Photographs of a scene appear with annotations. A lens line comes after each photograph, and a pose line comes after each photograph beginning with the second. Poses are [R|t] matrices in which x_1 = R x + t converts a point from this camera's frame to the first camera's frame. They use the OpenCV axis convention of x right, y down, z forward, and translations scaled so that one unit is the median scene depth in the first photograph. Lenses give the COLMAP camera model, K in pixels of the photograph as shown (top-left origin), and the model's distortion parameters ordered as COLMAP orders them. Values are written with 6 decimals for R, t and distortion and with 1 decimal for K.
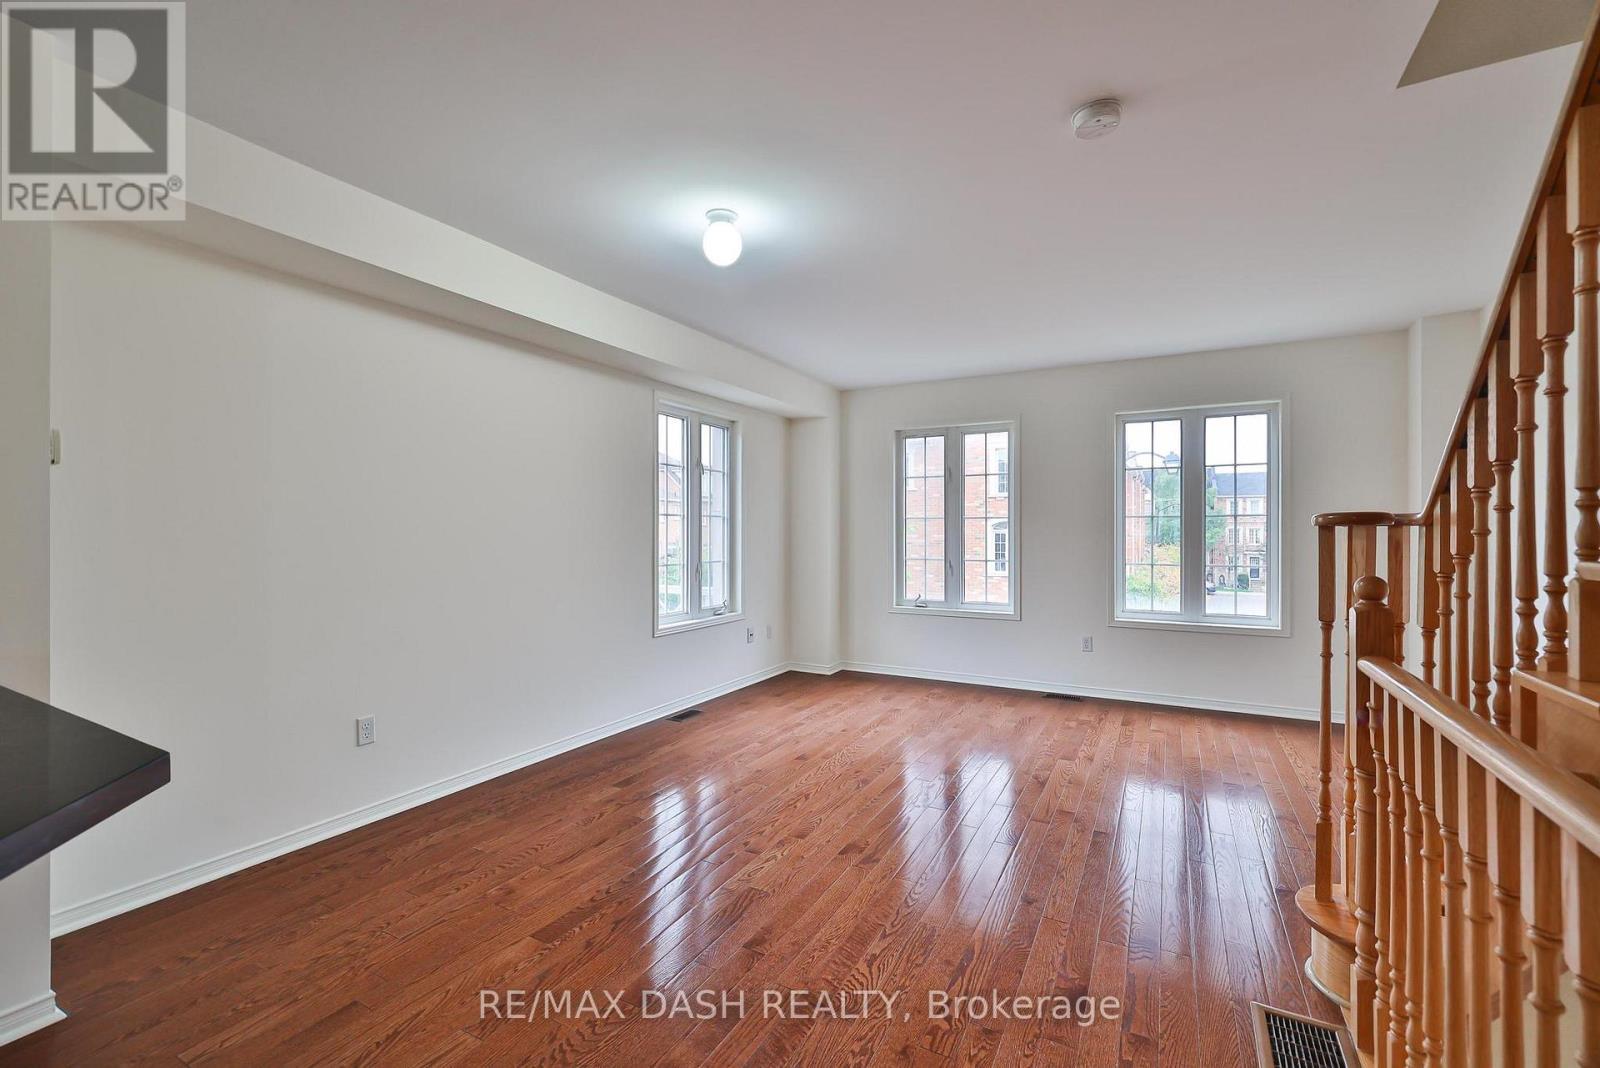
lens RADIAL K [[681.1, 0, 801.1], [0, 681.1, 531.6], [0, 0, 1]] dist [-0.002216, -0.001053]
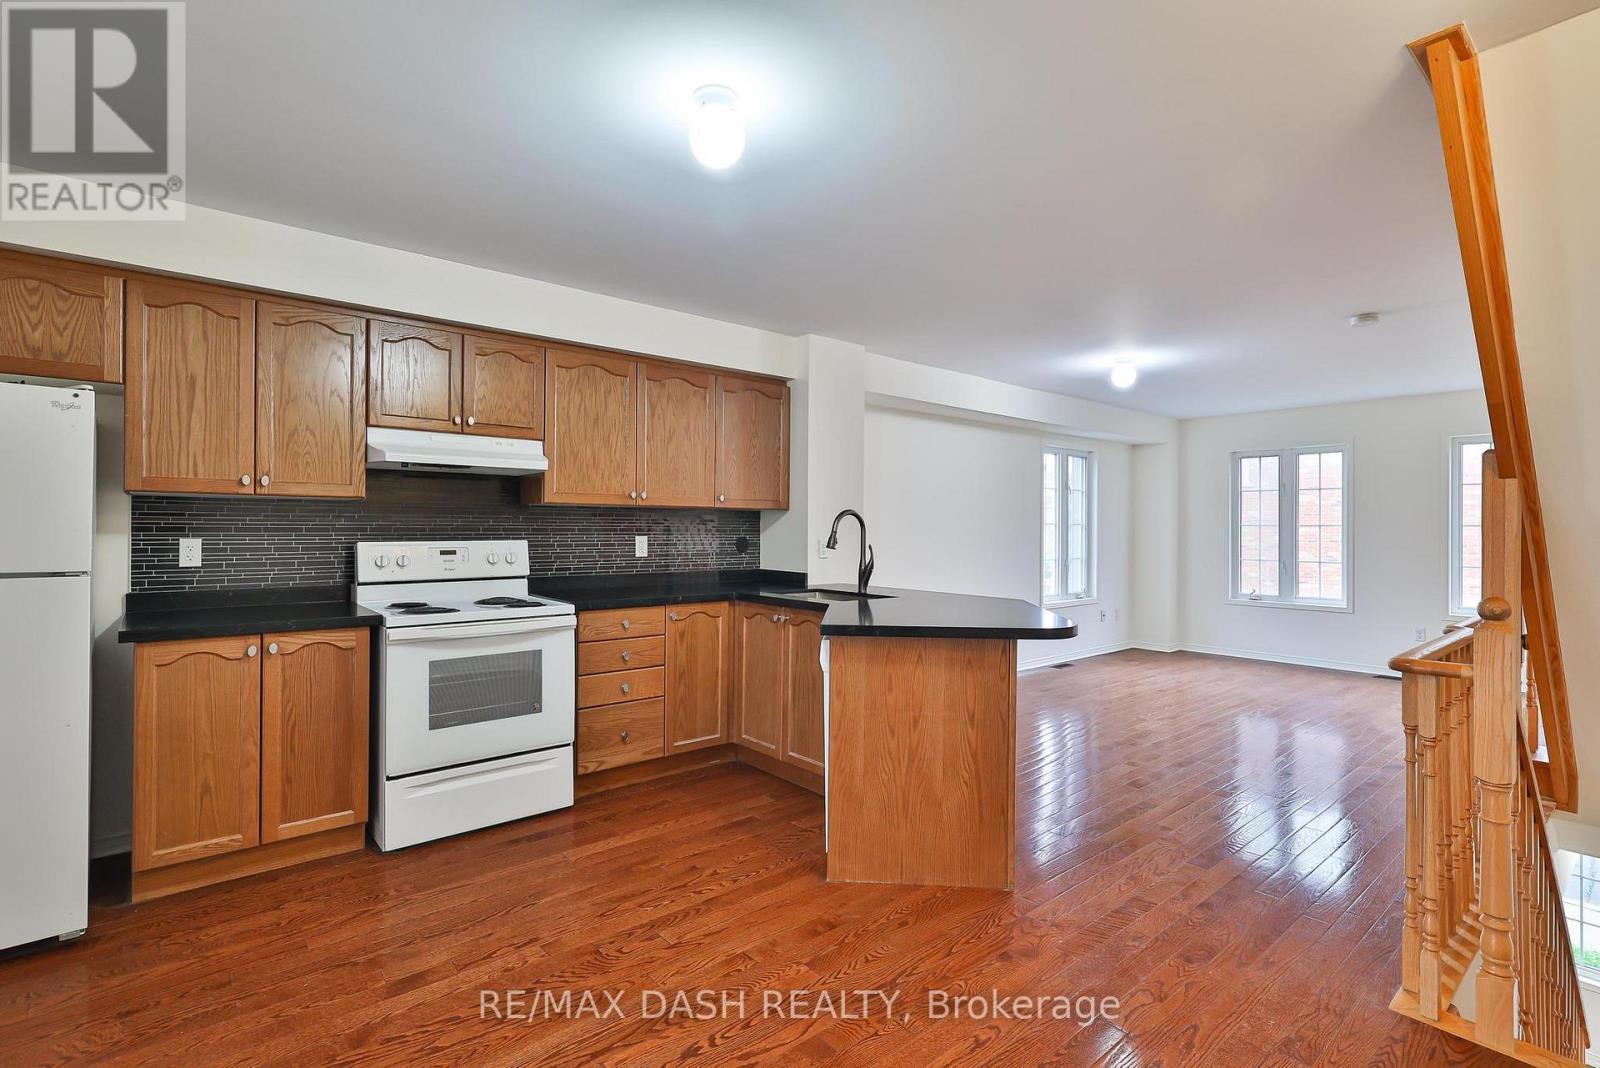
lens RADIAL K [[756.0, 0, 793.7], [0, 756.0, 529.7], [0, 0, 1]] dist [0.000056, -0.001283]
pose [[0.929361, 0.004304, -0.369146, -0.104424], [-0.004394, 0.999990, 0.000598, -0.011630], [0.369145, 0.001066, 0.929371, -0.631884]]
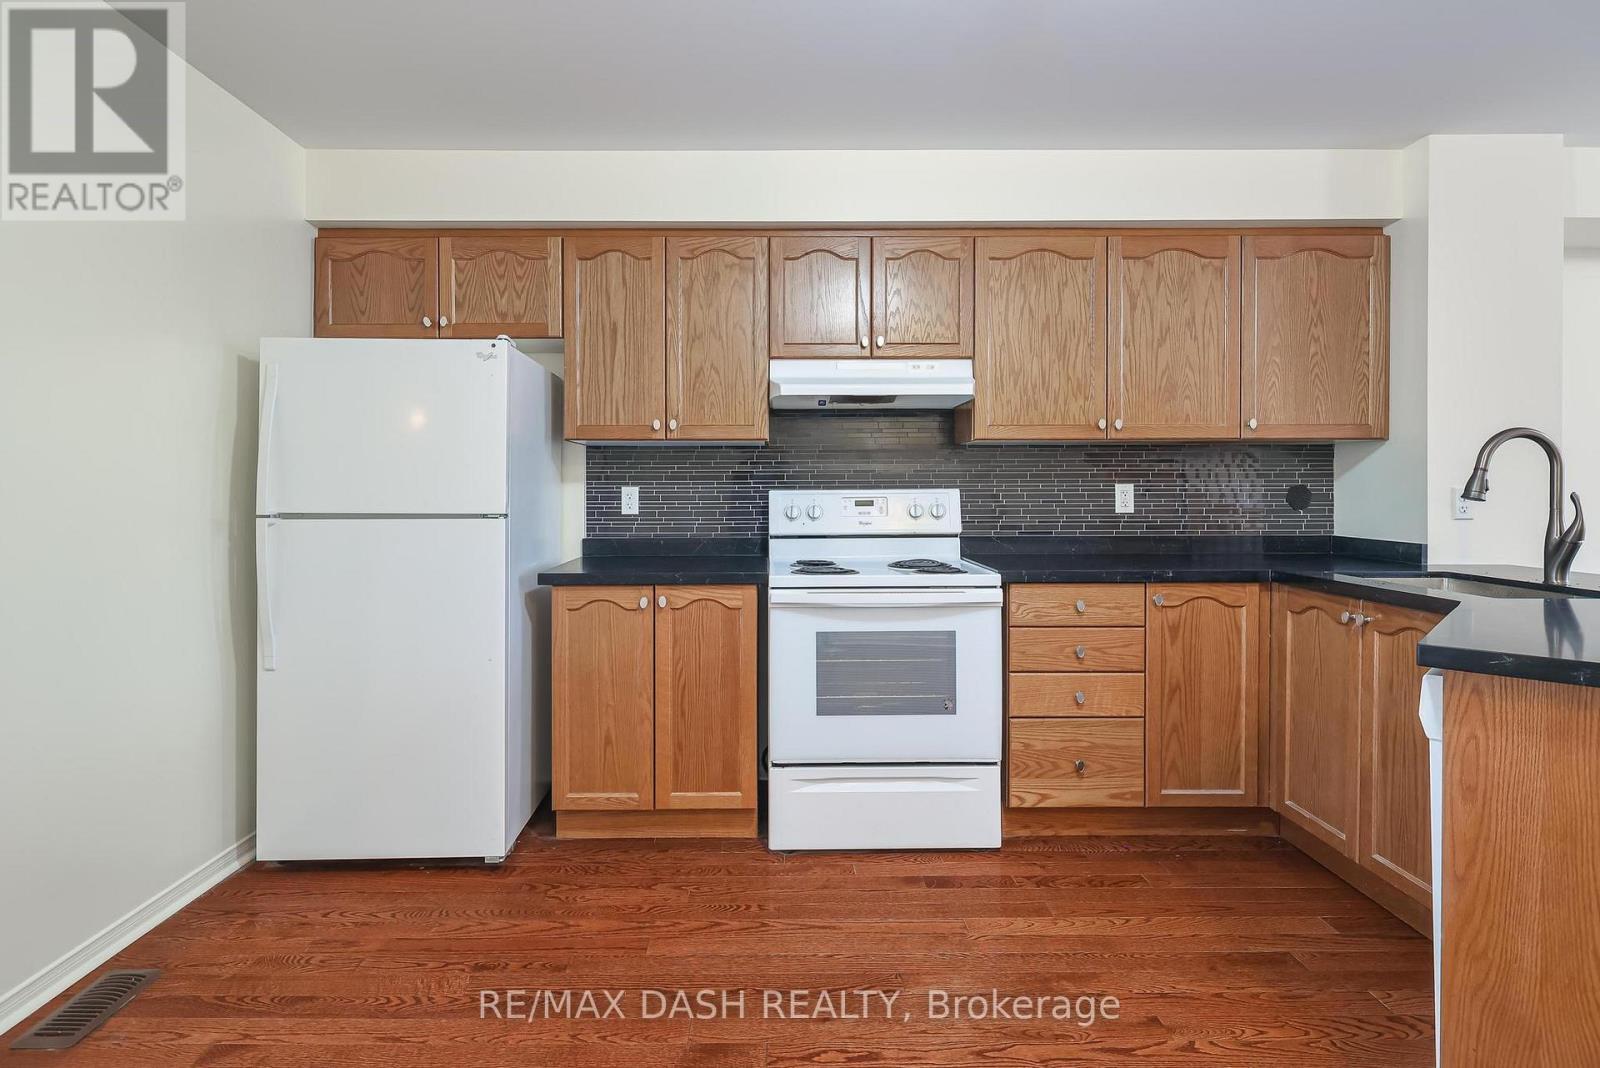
lens RADIAL K [[804.2, 0, 770.5], [0, 804.2, 496.9], [0, 0, 1]] dist [0.000196, 0.000512]
pose [[0.475145, 0.004024, -0.879899, -0.147667], [0.003348, 0.999974, 0.006381, 0.003236], [0.879901, -0.005978, 0.475119, -0.447245]]
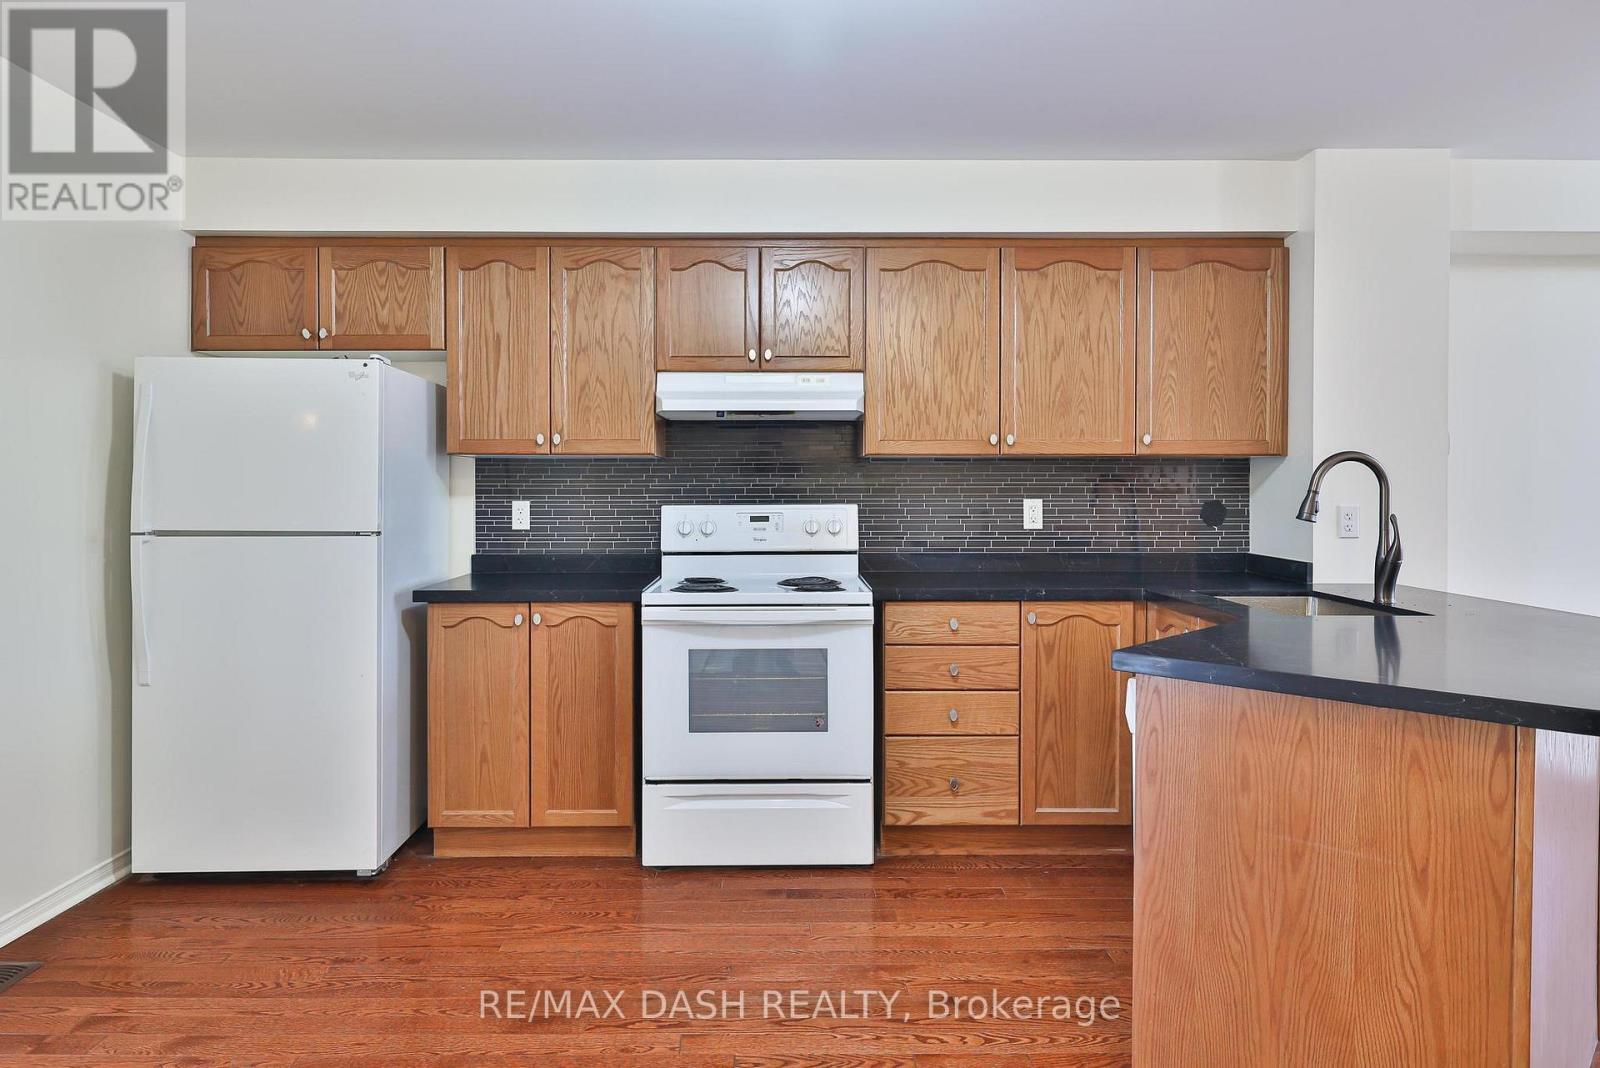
lens RADIAL K [[993.7, 0, 778.0], [0, 993.7, 500.8], [0, 0, 1]] dist [-0.001771, 0.000285]
pose [[0.475788, 0.008593, -0.879518, 0.014328], [0.001696, 0.999941, 0.010687, -0.010226], [0.879559, -0.006577, 0.475745, -0.428867]]
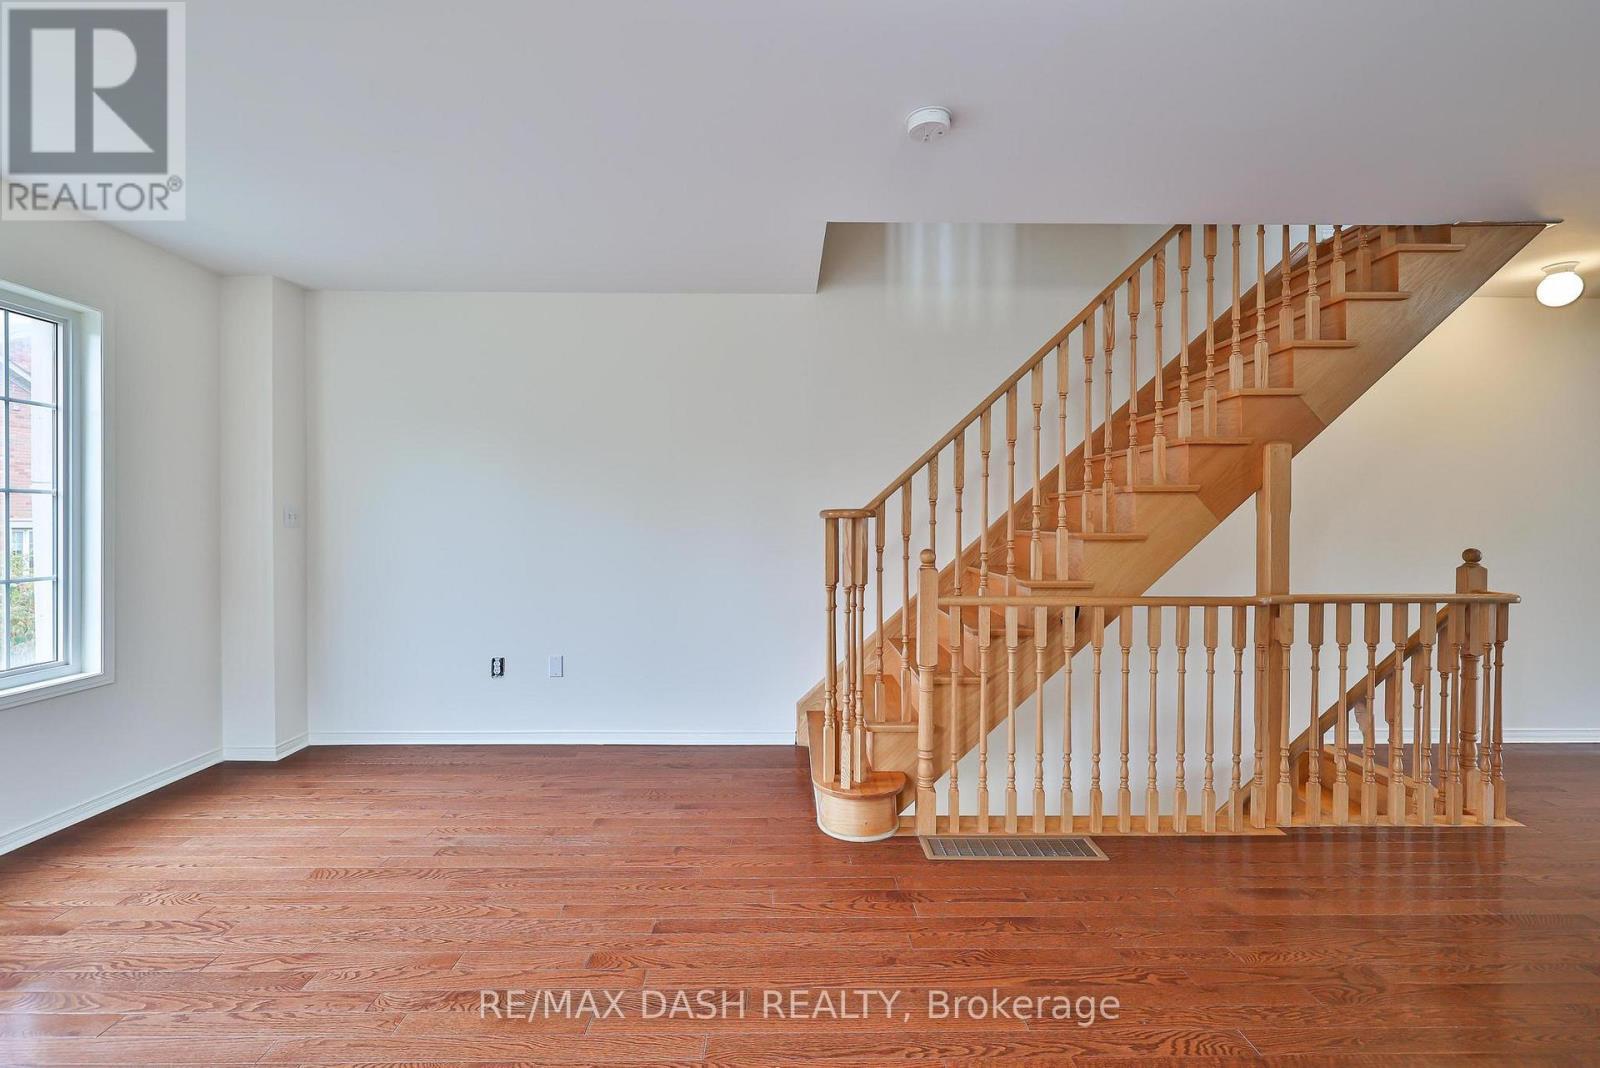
lens RADIAL K [[681.1, 0, 809.9], [0, 681.1, 529.6], [0, 0, 1]] dist [-0.002216, -0.001053]
pose [[-0.479463, -0.005220, 0.877547, -0.165722], [-0.002157, 0.999986, 0.004769, 0.002707], [-0.877560, 0.000394, -0.479467, 0.695623]]
